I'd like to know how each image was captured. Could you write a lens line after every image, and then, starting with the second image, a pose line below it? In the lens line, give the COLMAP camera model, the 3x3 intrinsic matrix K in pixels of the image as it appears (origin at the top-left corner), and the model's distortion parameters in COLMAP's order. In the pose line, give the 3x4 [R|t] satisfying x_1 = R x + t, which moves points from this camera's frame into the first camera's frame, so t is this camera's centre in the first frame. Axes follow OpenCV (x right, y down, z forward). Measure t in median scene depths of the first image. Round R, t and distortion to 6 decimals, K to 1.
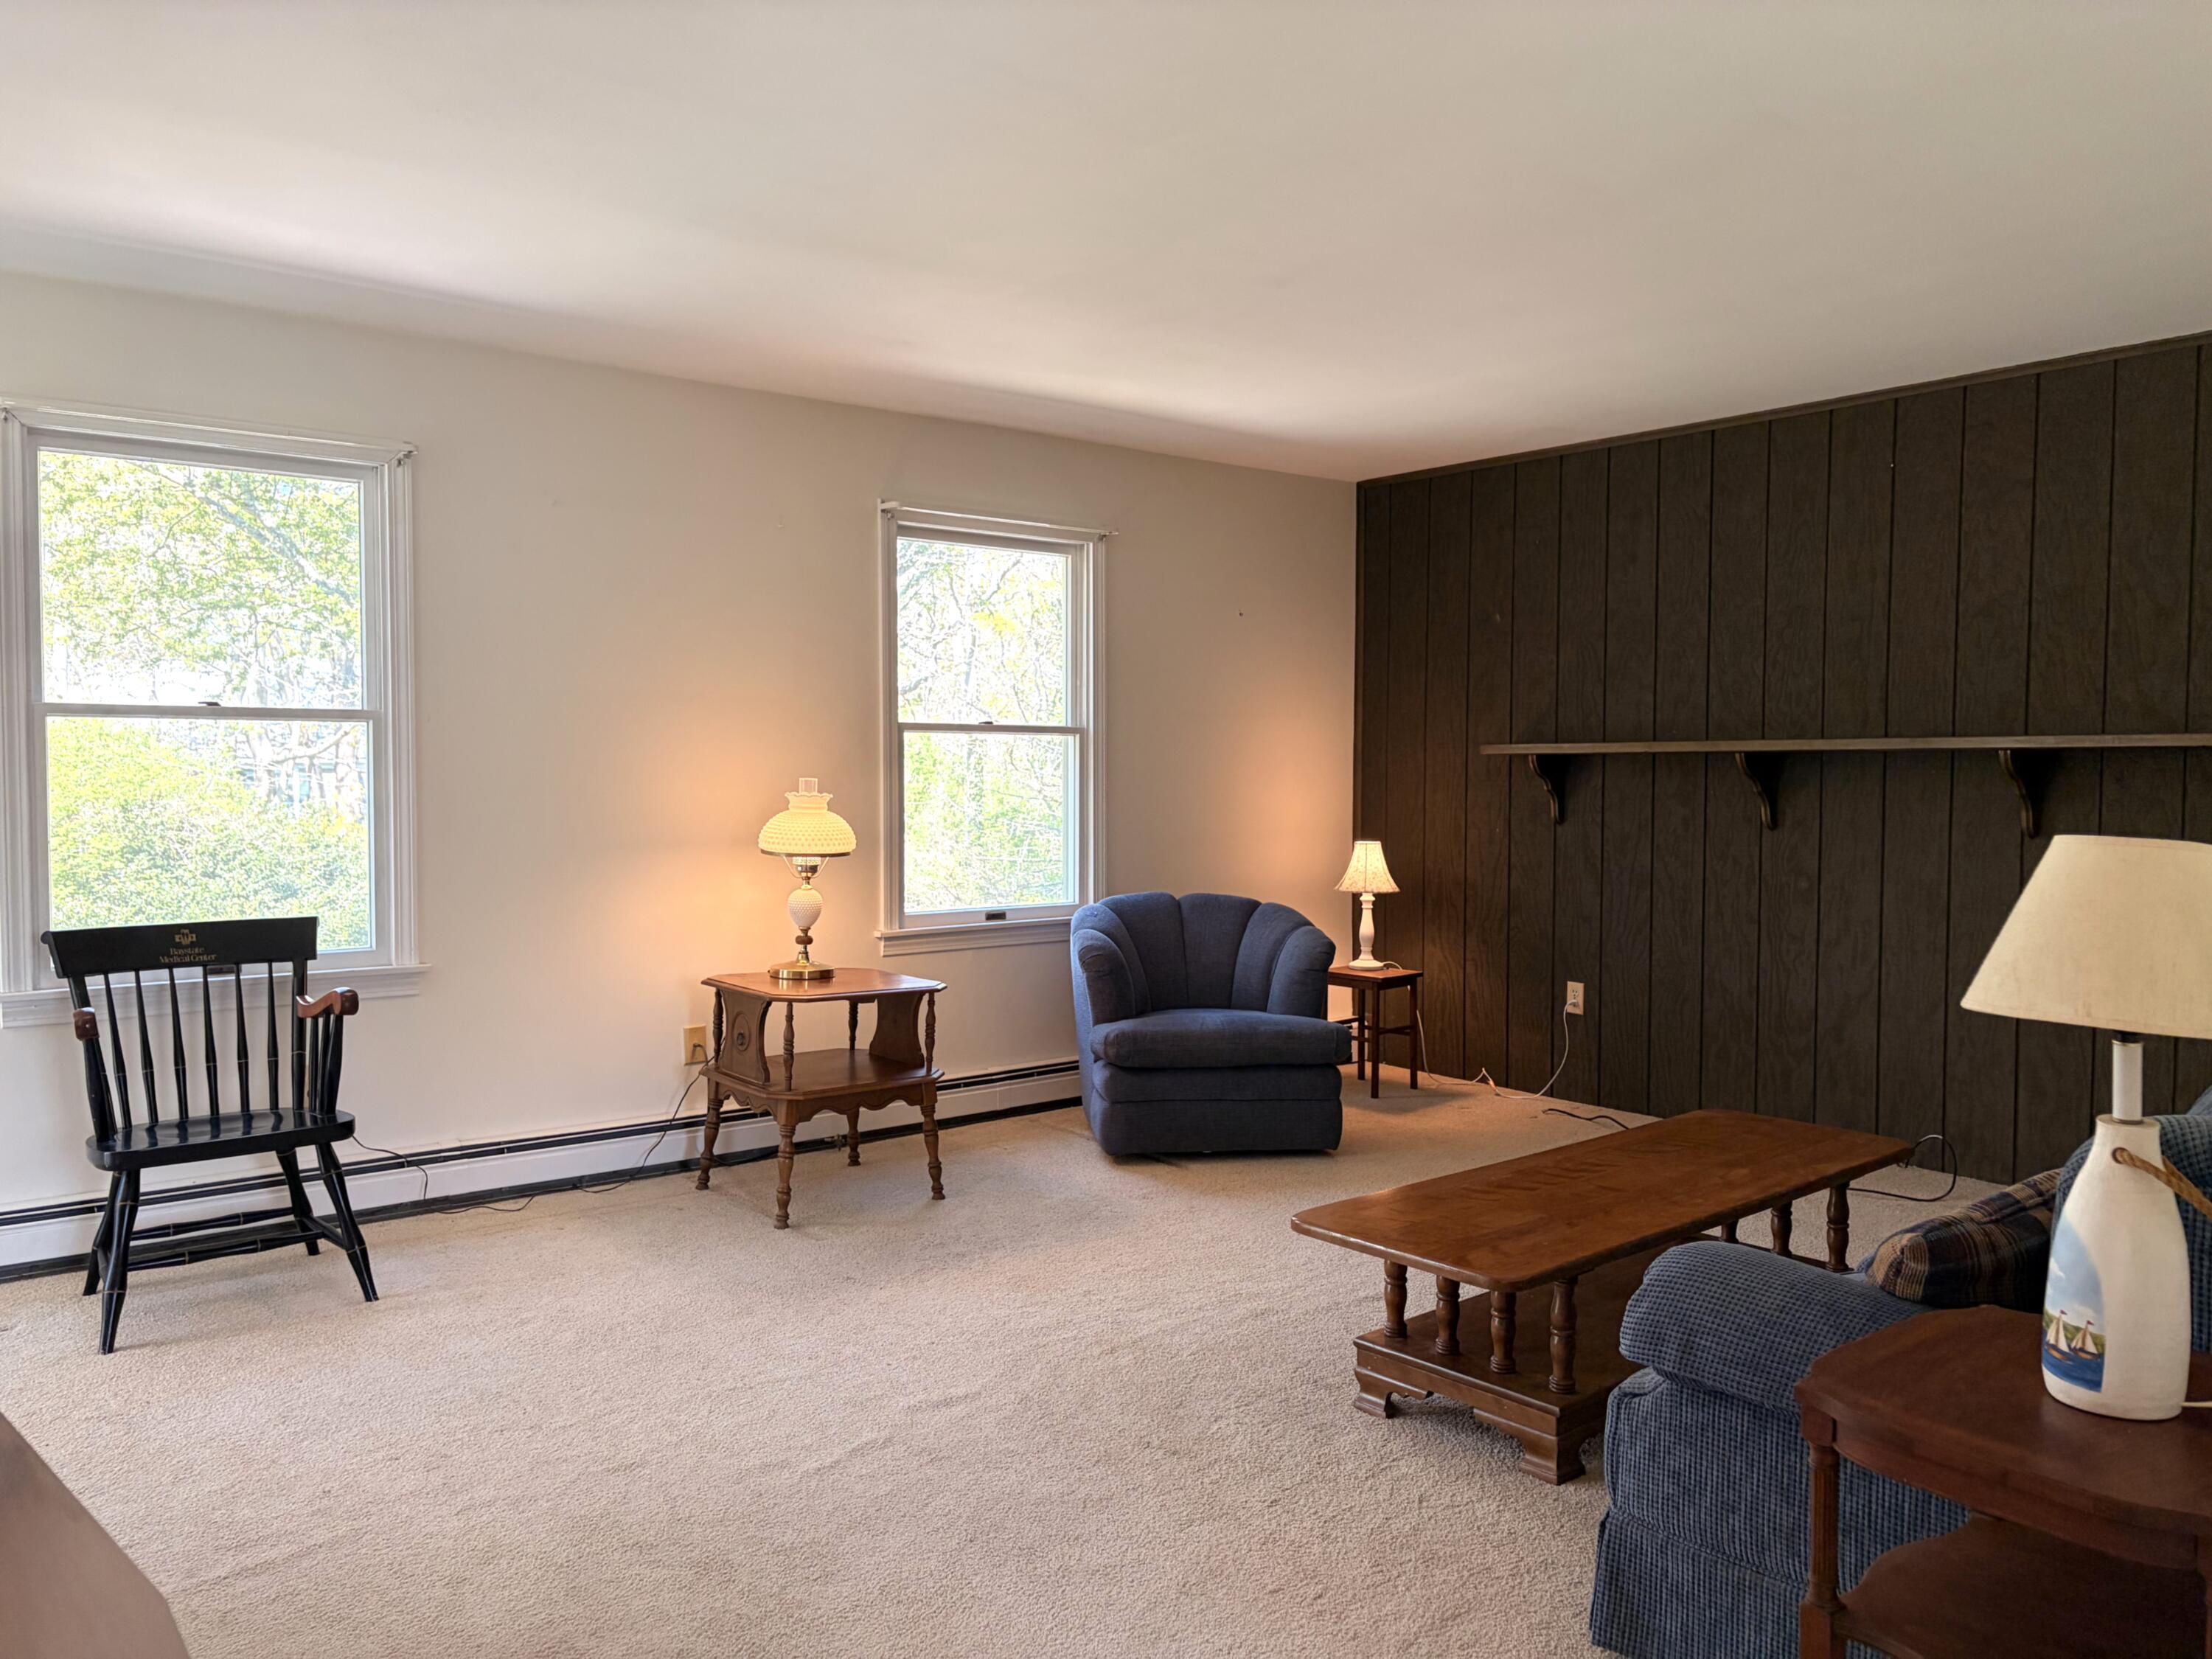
lens RADIAL K [[1693.8, 0, 1109.2], [0, 1693.8, 838.7], [0, 0, 1]] dist [-0.001315, 0.053195]
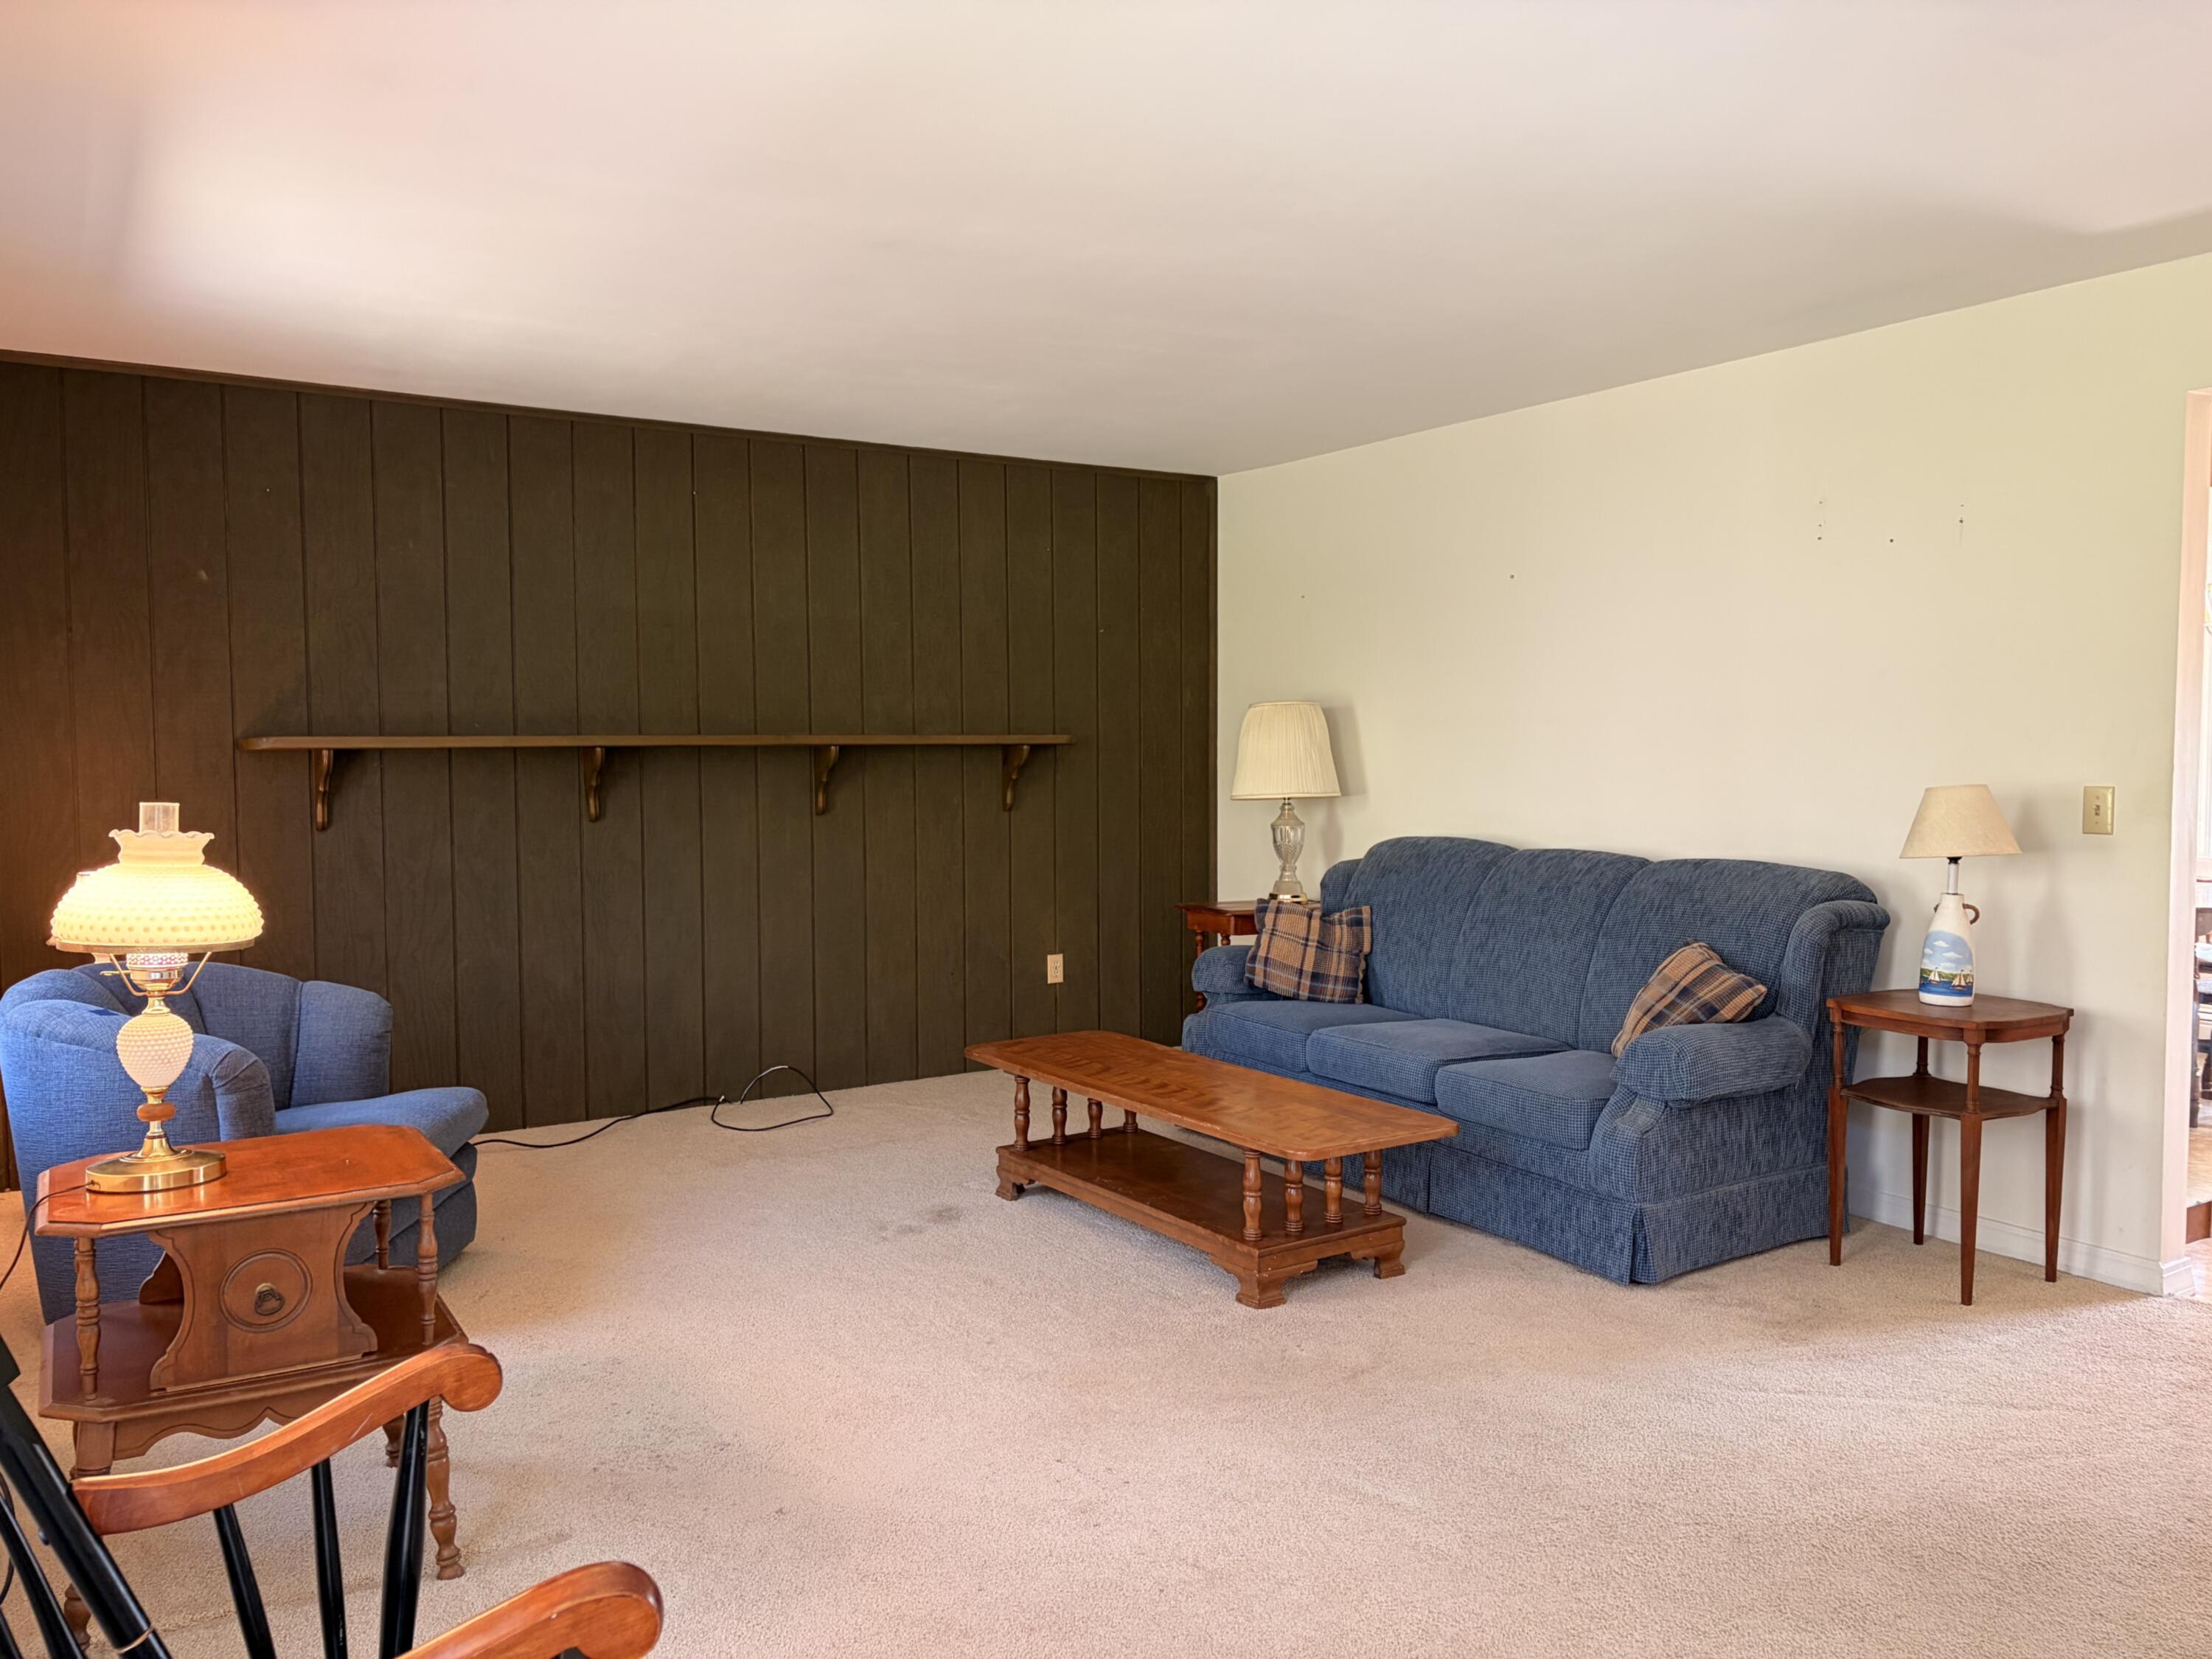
lens RADIAL K [[1693.8, 0, 1109.2], [0, 1693.8, 838.7], [0, 0, 1]] dist [-0.001315, 0.053195]
pose [[0.087054, -0.058044, 0.994511, -0.626579], [0.045030, 0.997510, 0.054278, -0.037633], [-0.995185, 0.040058, 0.089451, 0.606250]]
